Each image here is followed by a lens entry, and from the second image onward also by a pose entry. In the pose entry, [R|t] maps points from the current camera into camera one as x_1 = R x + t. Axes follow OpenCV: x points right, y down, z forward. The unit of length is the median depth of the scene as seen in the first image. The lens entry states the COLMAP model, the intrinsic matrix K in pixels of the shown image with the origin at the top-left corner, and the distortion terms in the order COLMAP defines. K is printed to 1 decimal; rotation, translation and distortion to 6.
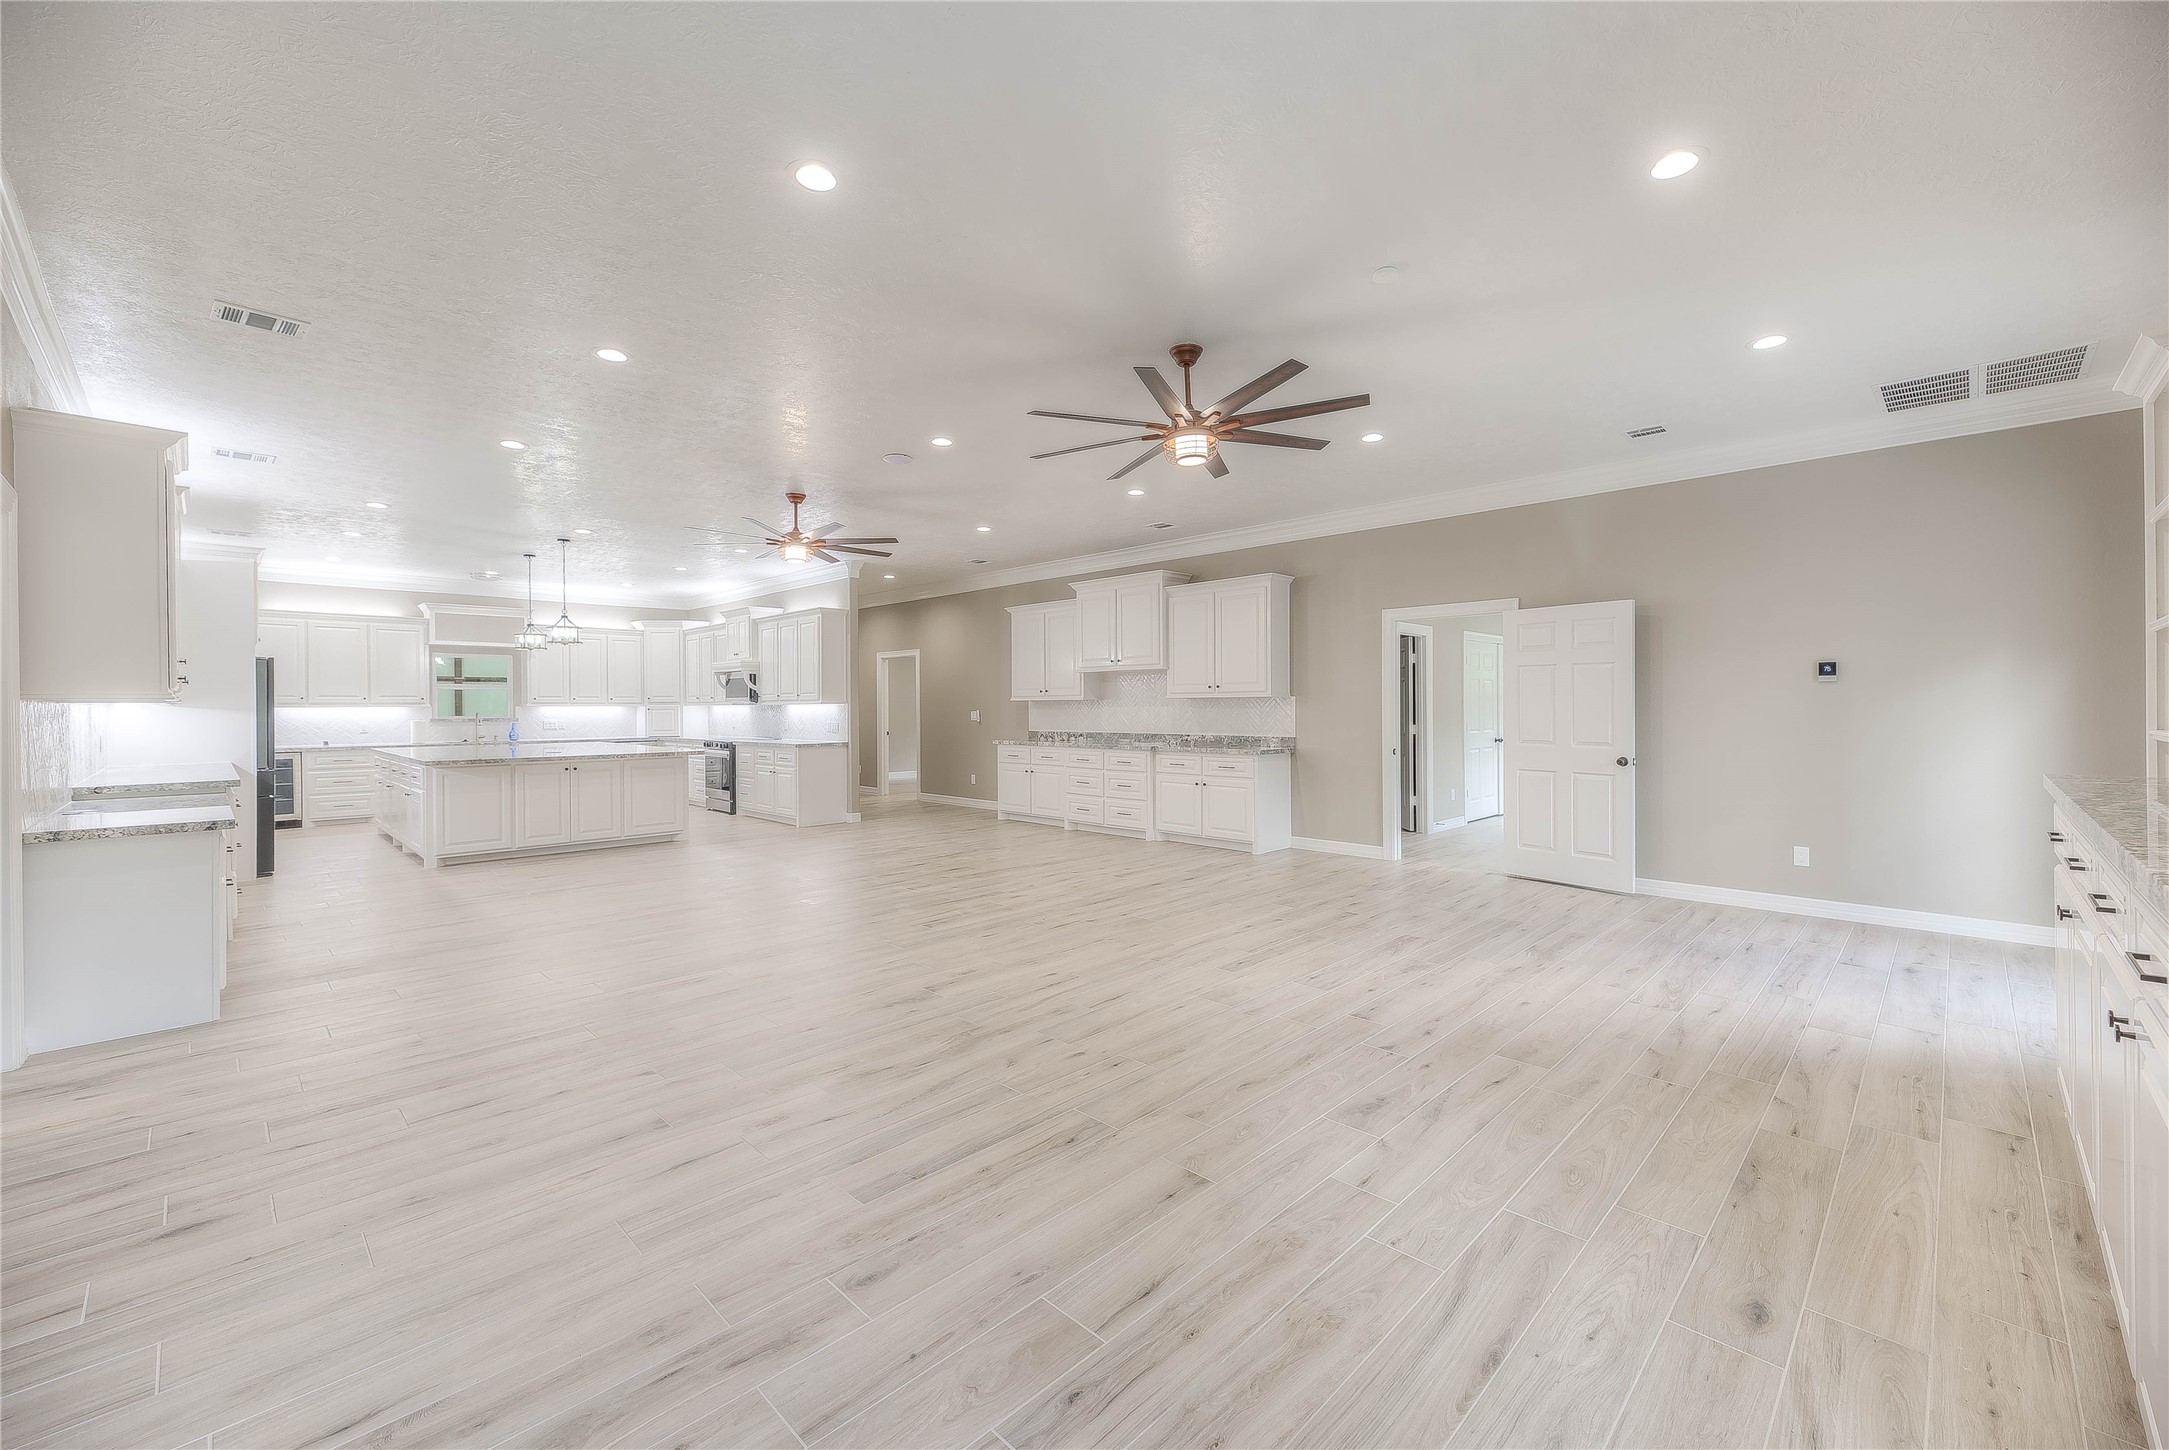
lens RADIAL K [[871.5, 0, 1107.3], [0, 871.5, 711.8], [0, 0, 1]] dist [0.012228, -0.000273]
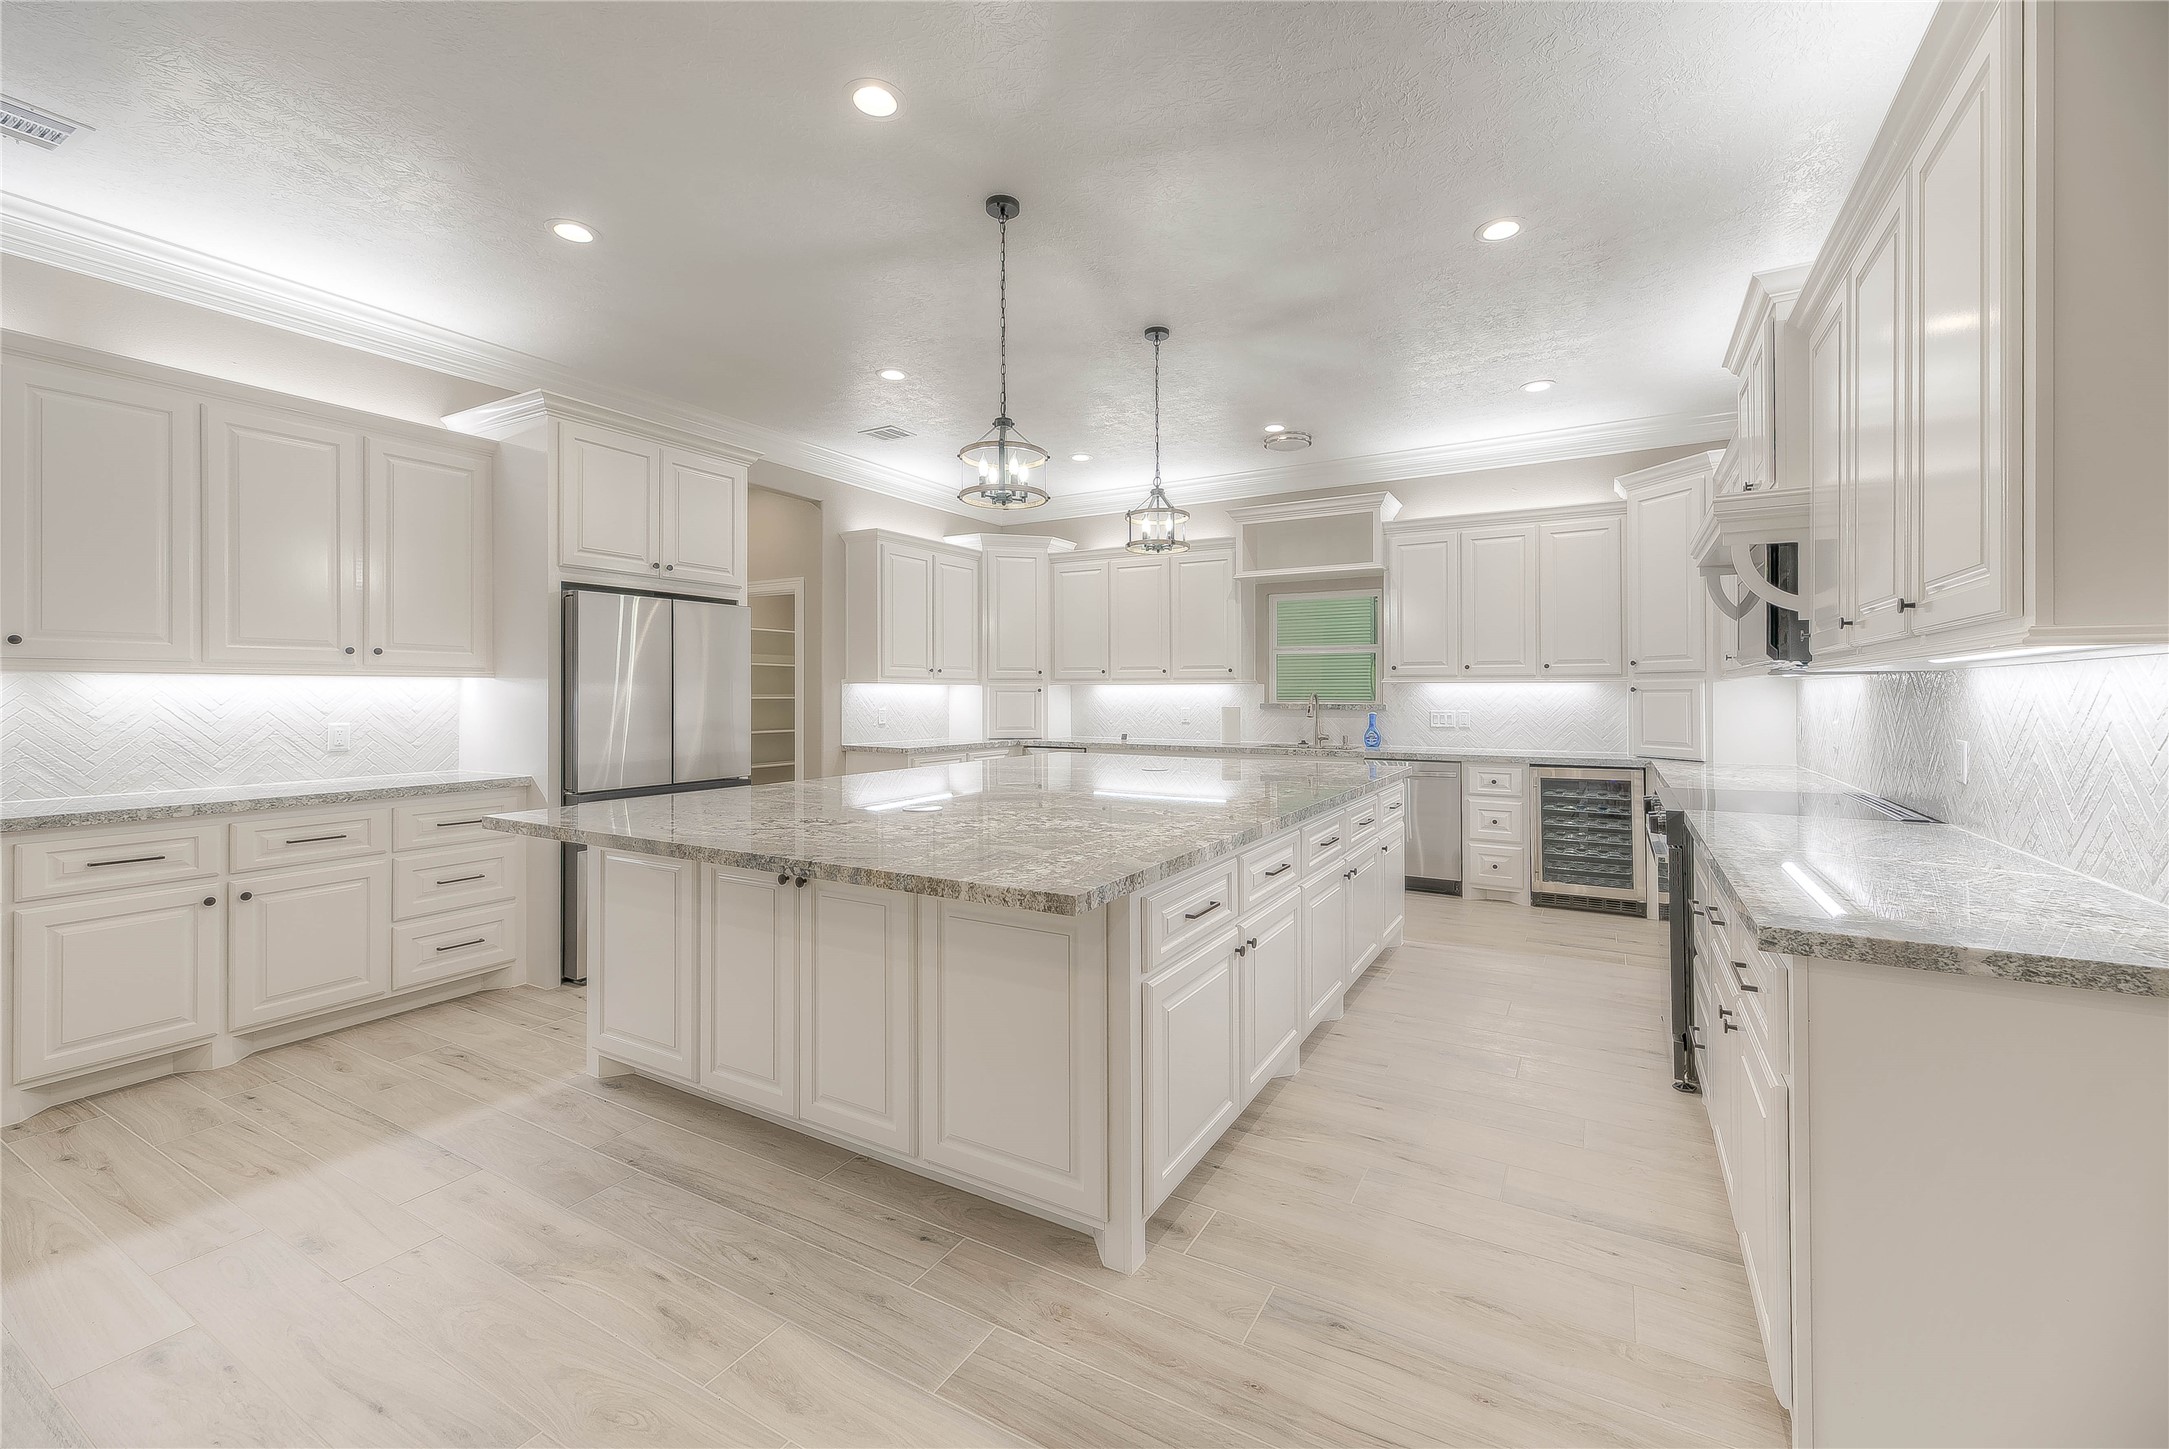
lens RADIAL K [[894.3, 0, 1077.2], [0, 894.3, 690.5], [0, 0, 1]] dist [0.001136, -0.000021]
pose [[0.232465, 0.005280, -0.972590, -0.541461], [-0.005518, 0.999976, 0.004110, -0.007815], [0.972589, 0.004412, 0.232489, 1.955839]]
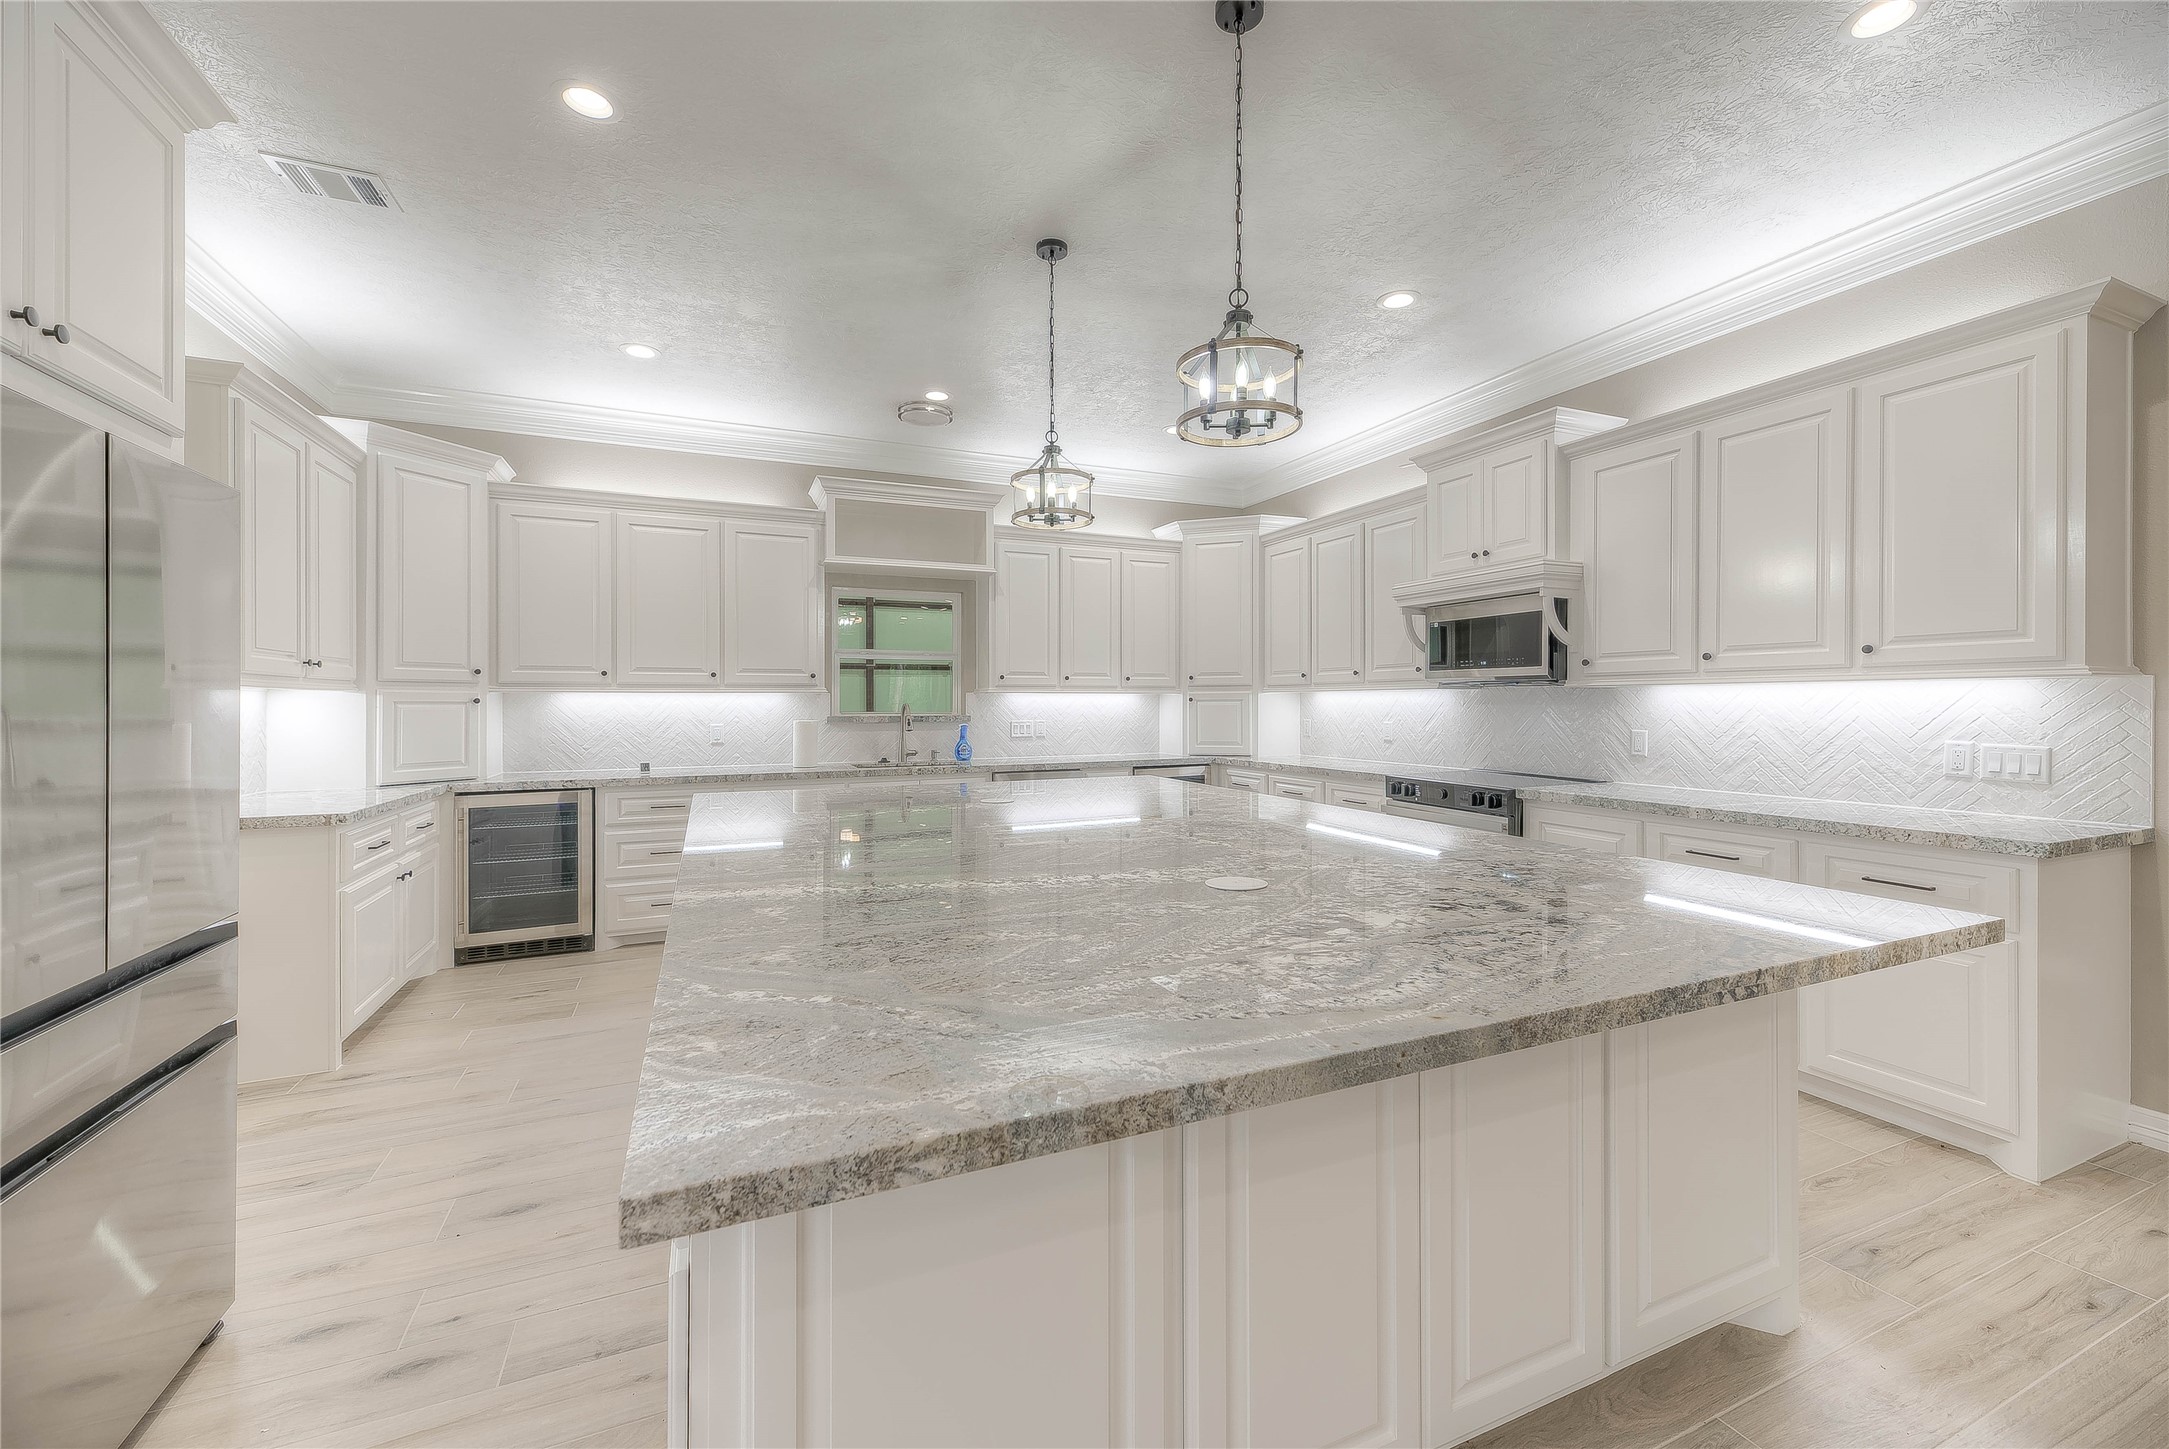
lens RADIAL K [[887.5, 0, 1119.1], [0, 887.5, 699.0], [0, 0, 1]] dist [0.000134, 0.000025]
pose [[0.933143, 0.002316, -0.359497, -1.154567], [-0.004708, 0.999972, -0.005776, -0.000187], [0.359474, 0.007082, 0.933128, 1.563540]]
